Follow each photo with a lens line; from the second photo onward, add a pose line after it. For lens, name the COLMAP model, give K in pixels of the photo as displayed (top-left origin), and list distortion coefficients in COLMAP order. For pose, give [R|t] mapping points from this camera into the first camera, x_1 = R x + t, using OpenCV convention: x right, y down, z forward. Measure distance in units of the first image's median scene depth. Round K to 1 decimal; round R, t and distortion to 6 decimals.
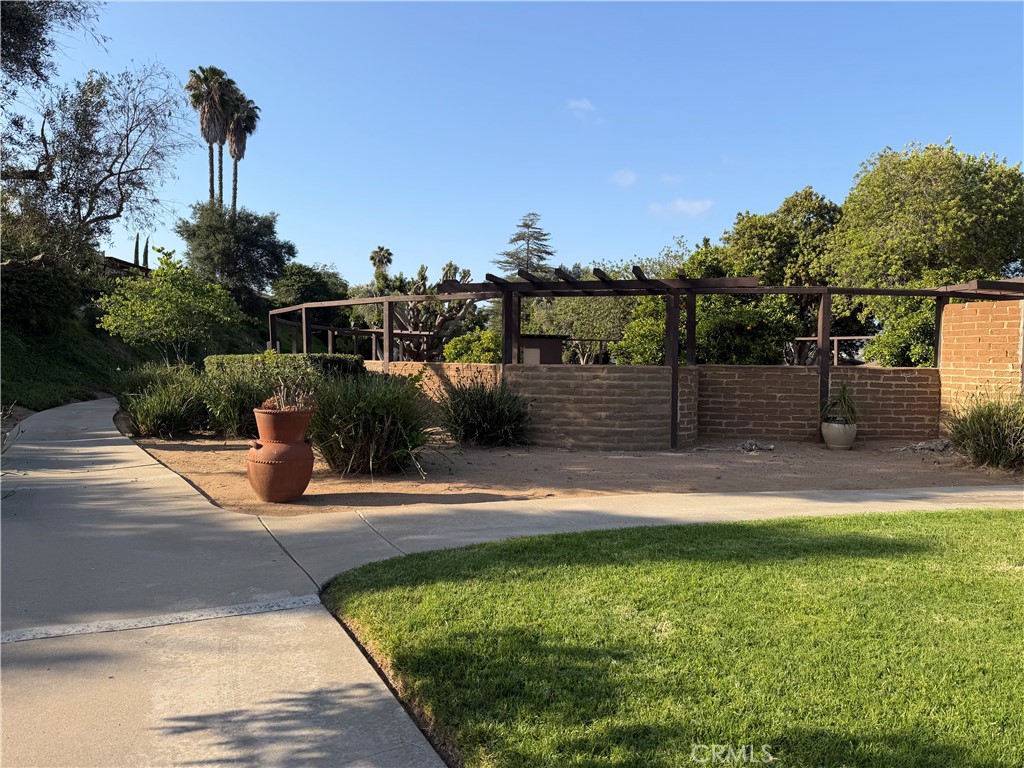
lens RADIAL K [[711.9, 0, 512.0], [0, 711.9, 384.0], [0, 0, 1]] dist [0.097322, -0.143395]
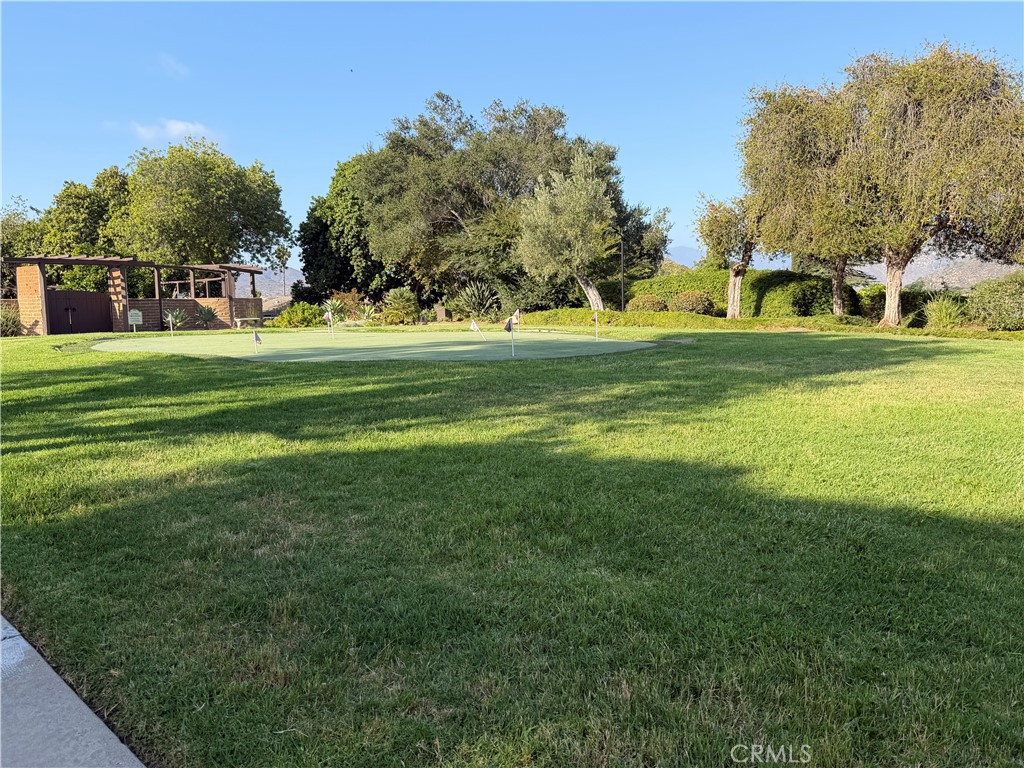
lens RADIAL K [[803.0, 0, 512.0], [0, 803.0, 384.0], [0, 0, 1]] dist [0.003137, -0.081764]
pose [[0.826607, -0.090658, 0.555430, 0.162242], [0.057422, 0.995375, 0.077010, 0.040737], [-0.559843, -0.031763, 0.827990, -0.543108]]
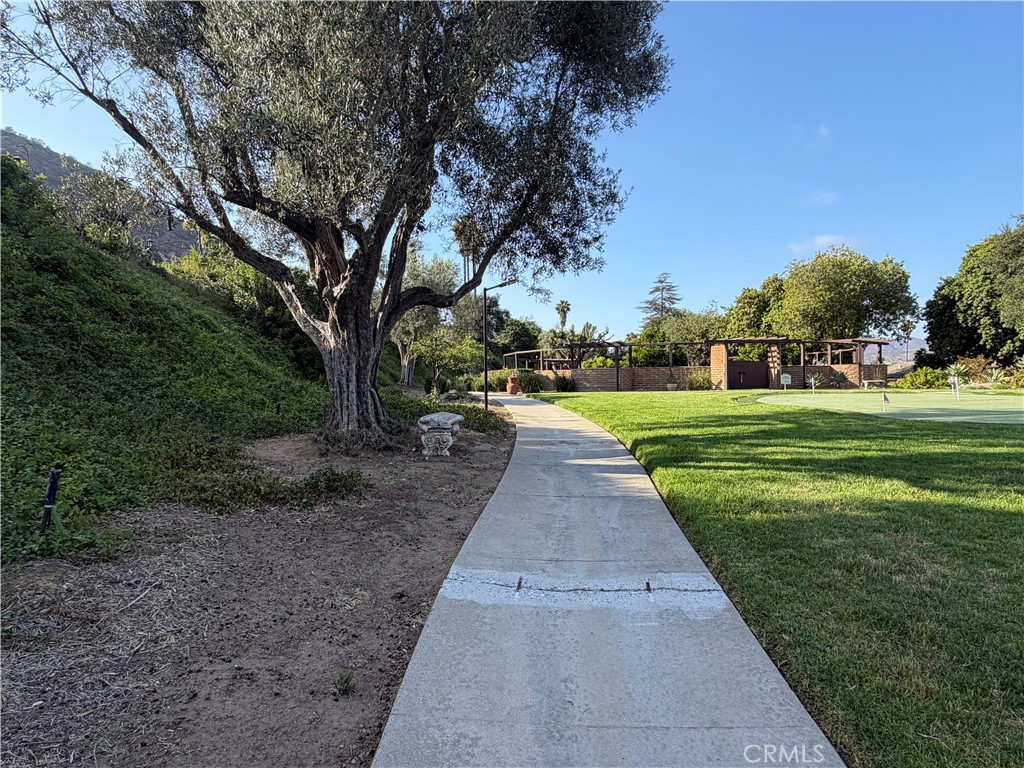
lens RADIAL K [[566.6, 0, 512.0], [0, 566.6, 384.0], [0, 0, 1]] dist [0.000855, 0.003899]
pose [[0.959079, -0.022876, -0.282212, 0.154278], [0.015866, 0.999507, -0.027098, 0.036454], [0.282693, 0.021512, 0.958969, -0.550371]]
